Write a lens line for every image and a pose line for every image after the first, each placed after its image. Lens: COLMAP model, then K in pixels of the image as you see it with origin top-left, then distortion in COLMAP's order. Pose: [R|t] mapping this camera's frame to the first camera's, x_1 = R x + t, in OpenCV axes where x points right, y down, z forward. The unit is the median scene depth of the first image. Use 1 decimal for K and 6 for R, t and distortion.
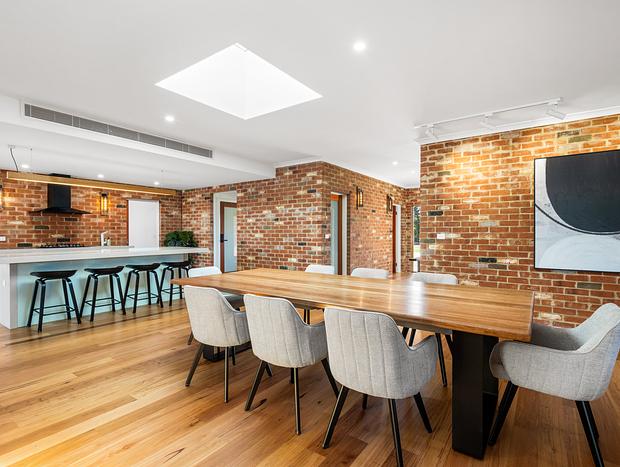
lens RADIAL K [[323.5, 0, 310.0], [0, 323.5, 233.5], [0, 0, 1]] dist [-0.001637, -0.001847]
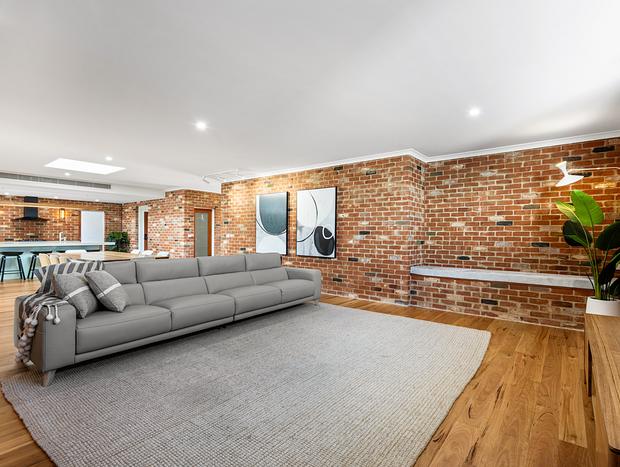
lens RADIAL K [[323.5, 0, 310.0], [0, 323.5, 233.5], [0, 0, 1]] dist [-0.001637, -0.001847]
pose [[0.998877, 0.007233, -0.046814, 0.700683], [-0.007399, 0.999967, -0.003382, -0.001425], [0.046788, 0.003724, 0.998898, -0.551011]]
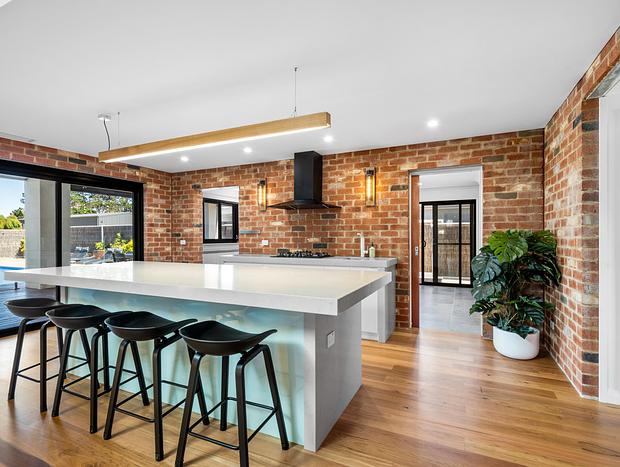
lens RADIAL K [[323.5, 0, 310.0], [0, 323.5, 233.5], [0, 0, 1]] dist [-0.001637, -0.001847]
pose [[0.178656, -0.010900, -0.983851, -0.080327], [-0.001731, 0.999934, -0.011392, 0.001064], [0.983910, 0.003738, 0.178625, 0.888630]]
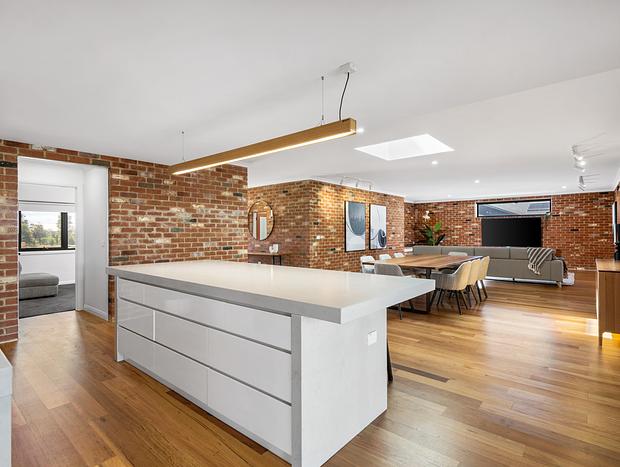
lens RADIAL K [[323.5, 0, 310.0], [0, 323.5, 233.5], [0, 0, 1]] dist [-0.001637, -0.001847]
pose [[0.084783, 0.000232, 0.996399, -0.943738], [0.006623, 0.999978, -0.000796, -0.008304], [-0.996377, 0.006666, 0.084779, 0.674557]]
